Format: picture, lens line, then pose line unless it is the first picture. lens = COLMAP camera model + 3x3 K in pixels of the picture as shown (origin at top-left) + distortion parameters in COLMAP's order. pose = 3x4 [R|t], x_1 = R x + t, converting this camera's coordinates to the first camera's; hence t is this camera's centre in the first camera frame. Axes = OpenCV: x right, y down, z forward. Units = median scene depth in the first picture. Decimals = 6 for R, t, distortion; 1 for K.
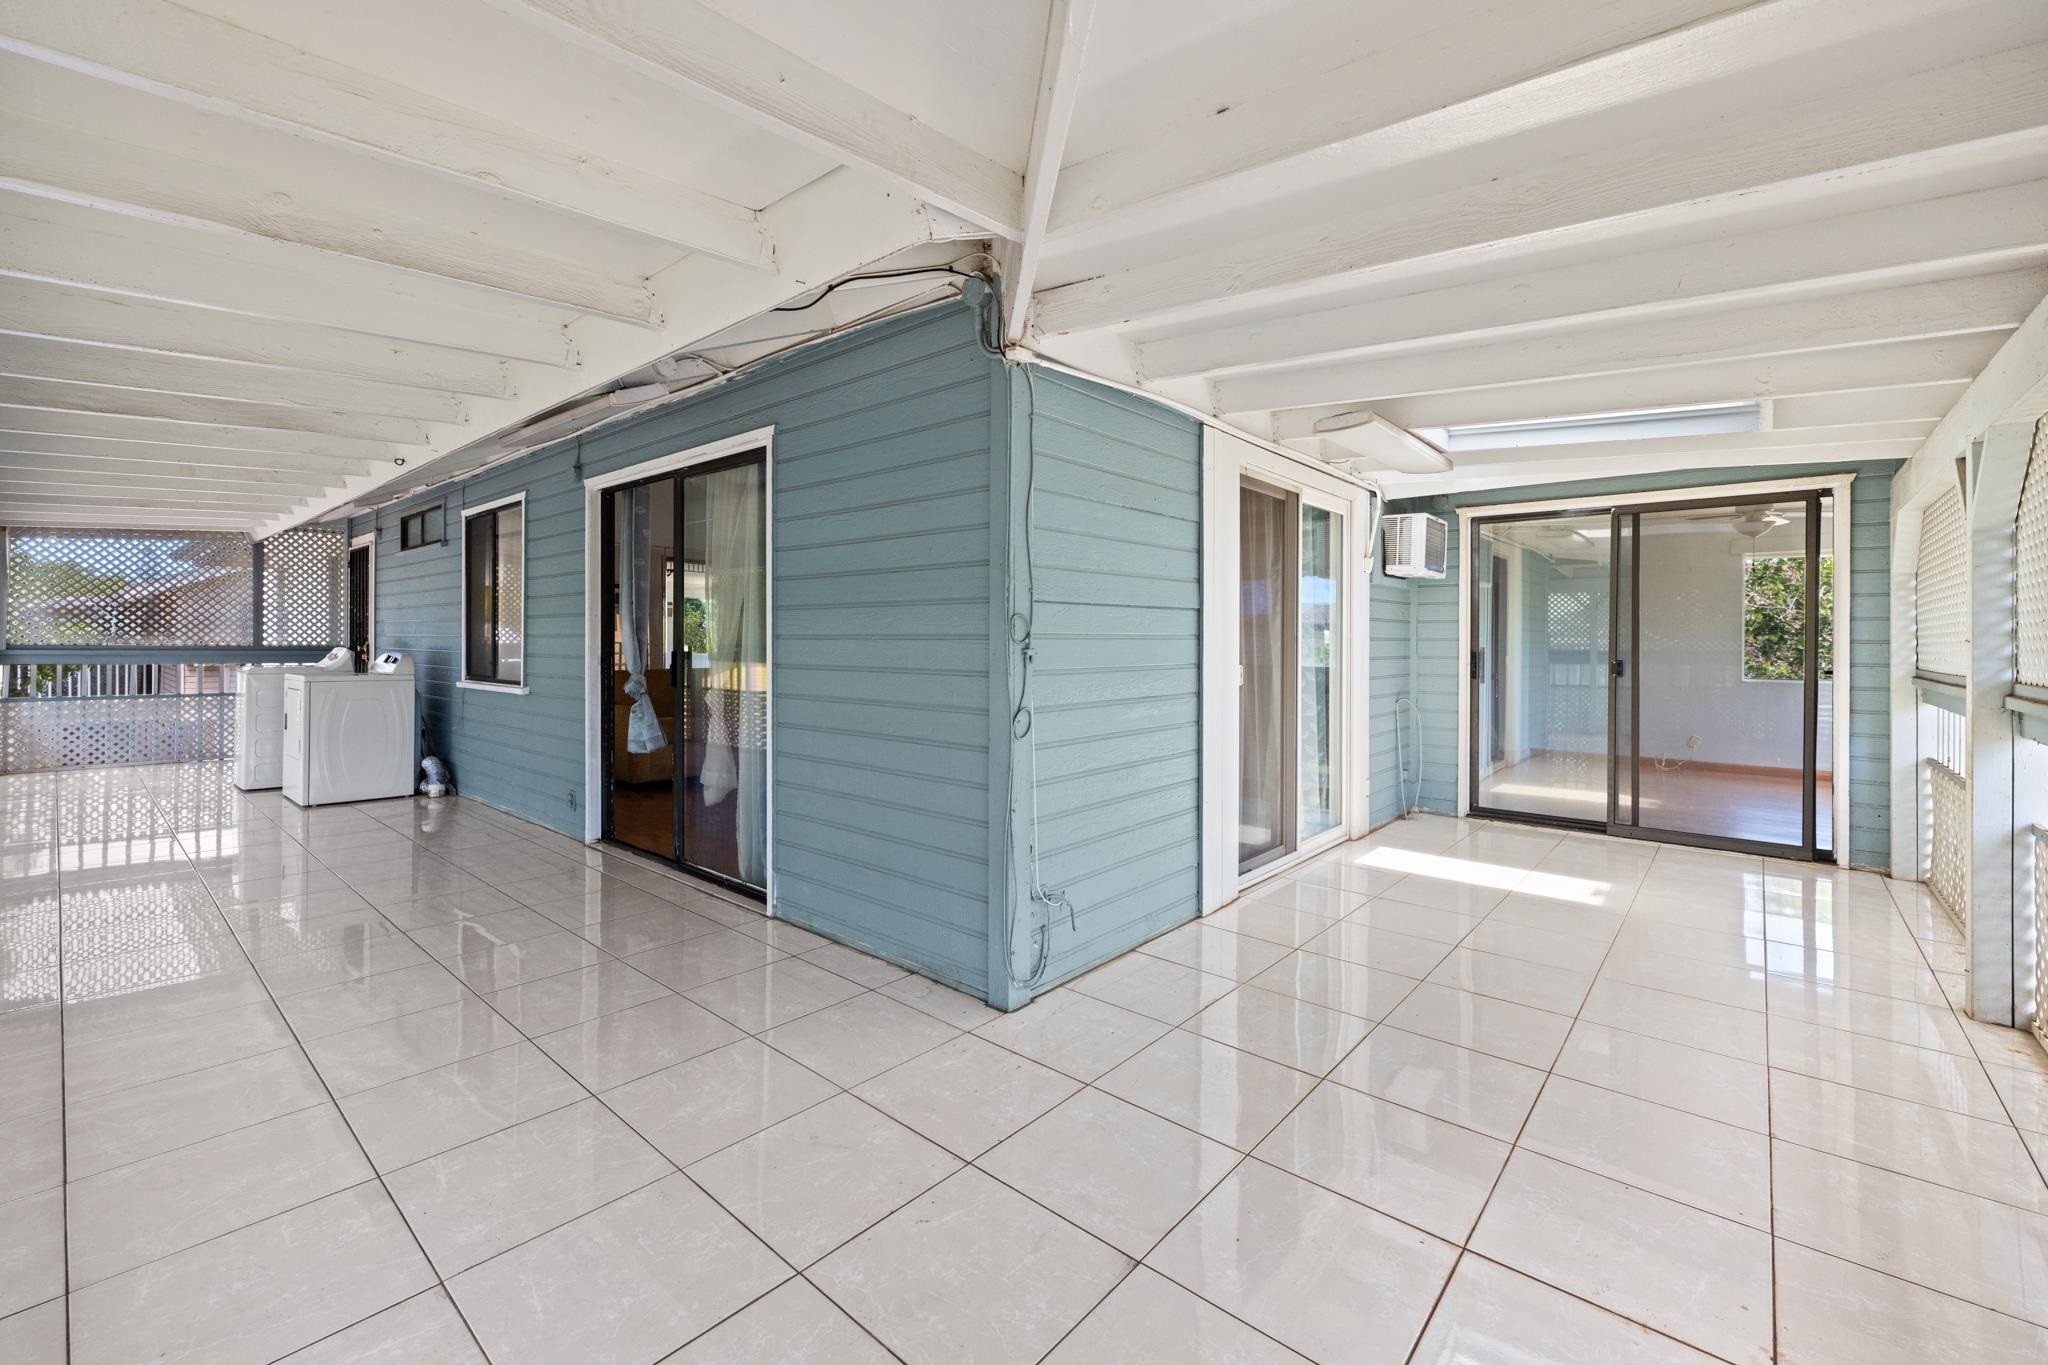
lens RADIAL K [[838.8, 0, 1018.3], [0, 838.8, 651.2], [0, 0, 1]] dist [-0.000160, -0.000024]
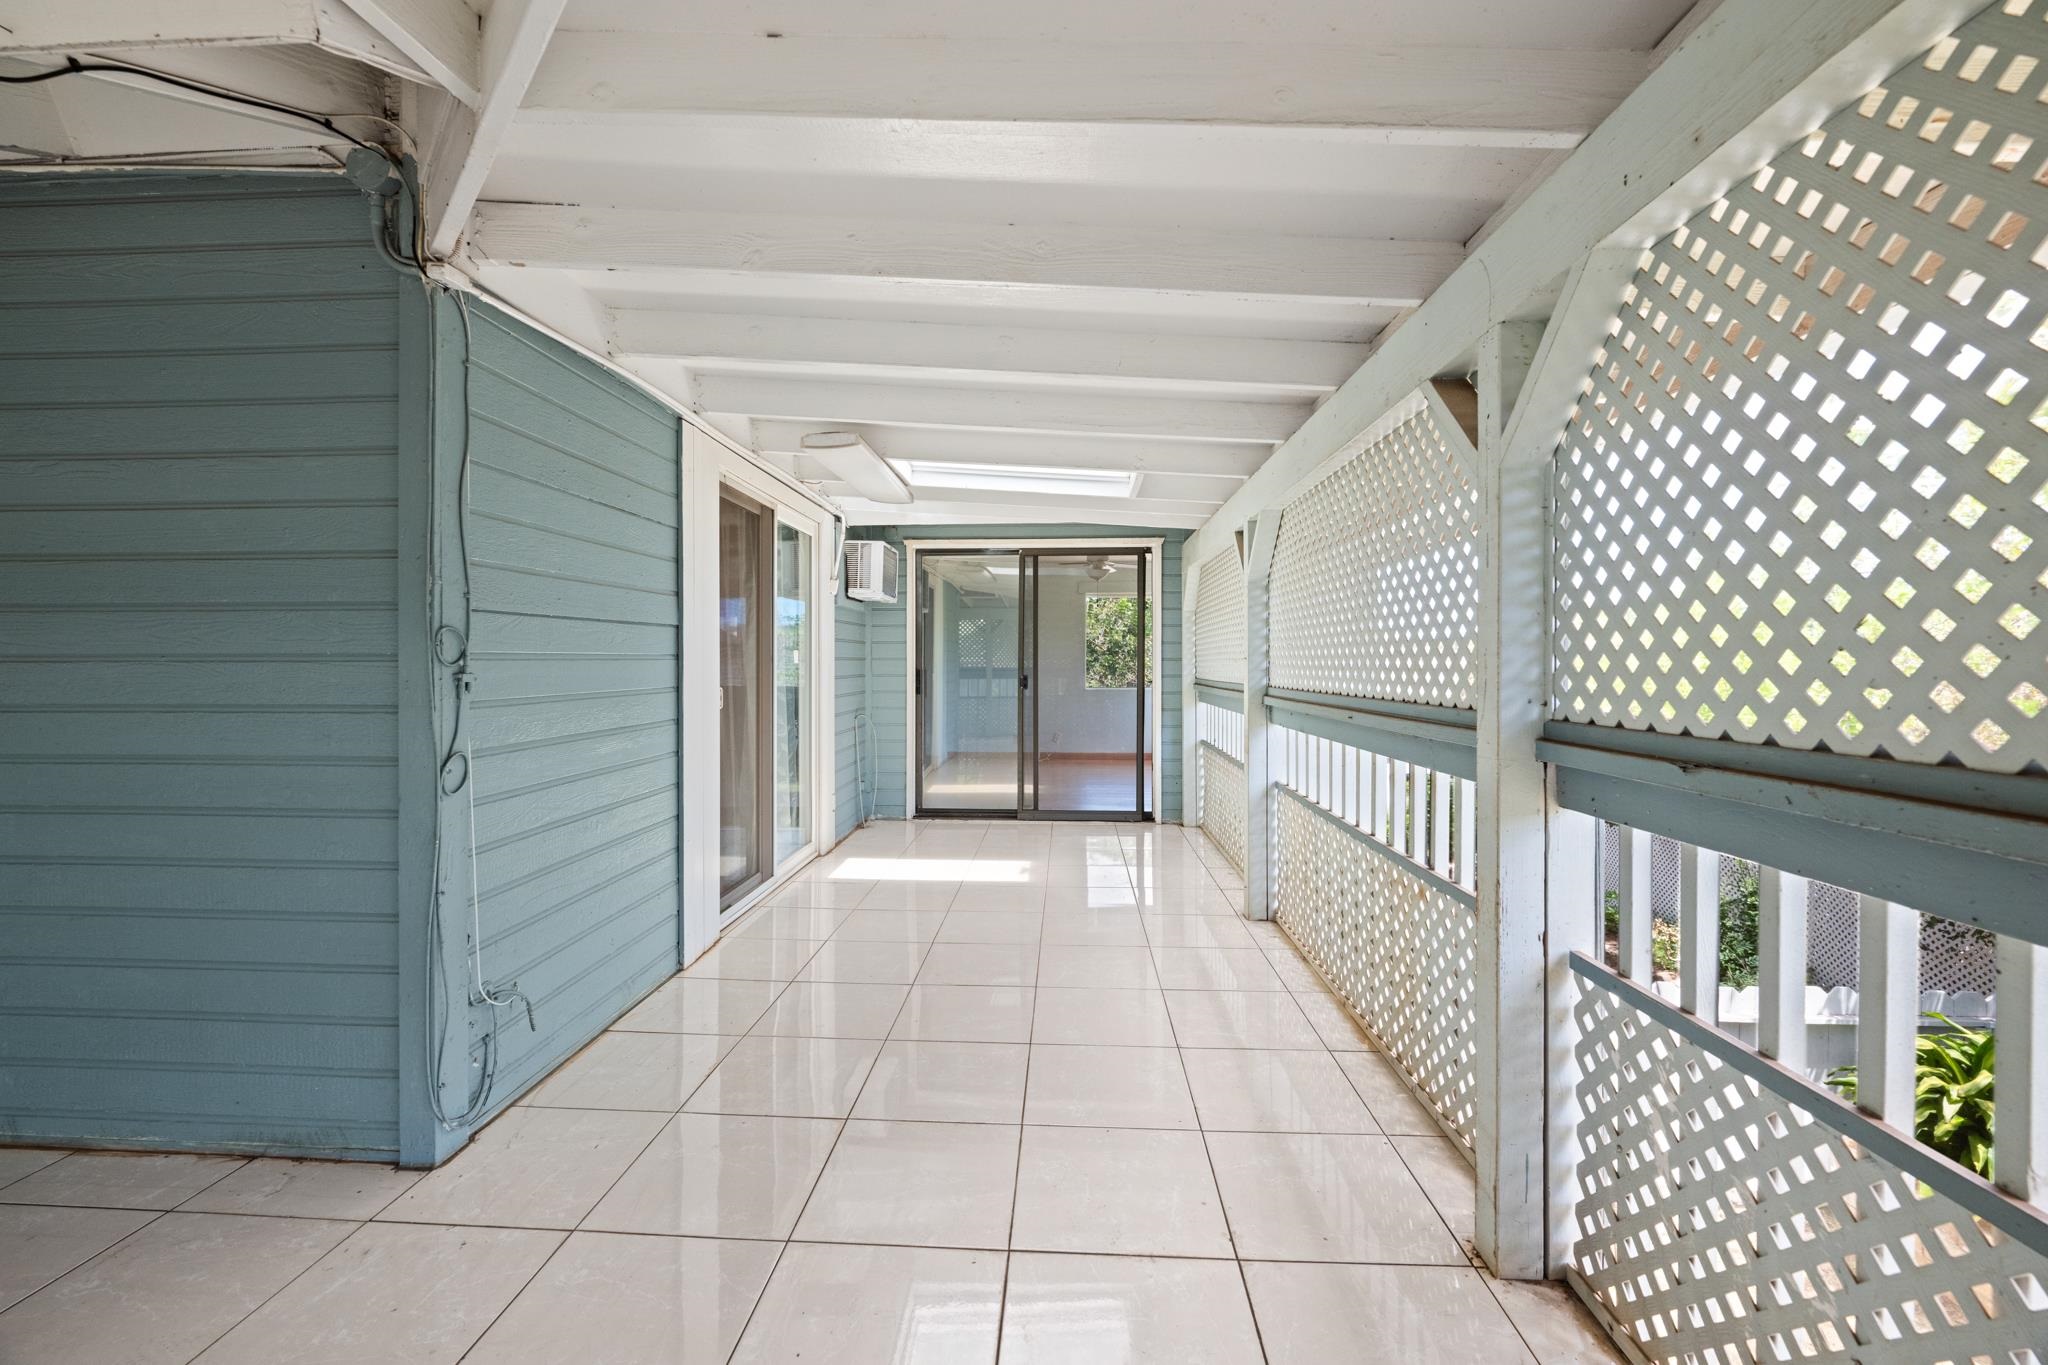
lens RADIAL K [[829.3, 0, 1023.4], [0, 829.3, 666.1], [0, 0, 1]] dist [-0.000243, -0.000015]
pose [[0.793635, -0.009168, 0.608325, -0.036285], [0.012716, 0.999918, -0.001520, -0.001492], [-0.608262, 0.008942, 0.793686, 0.093364]]
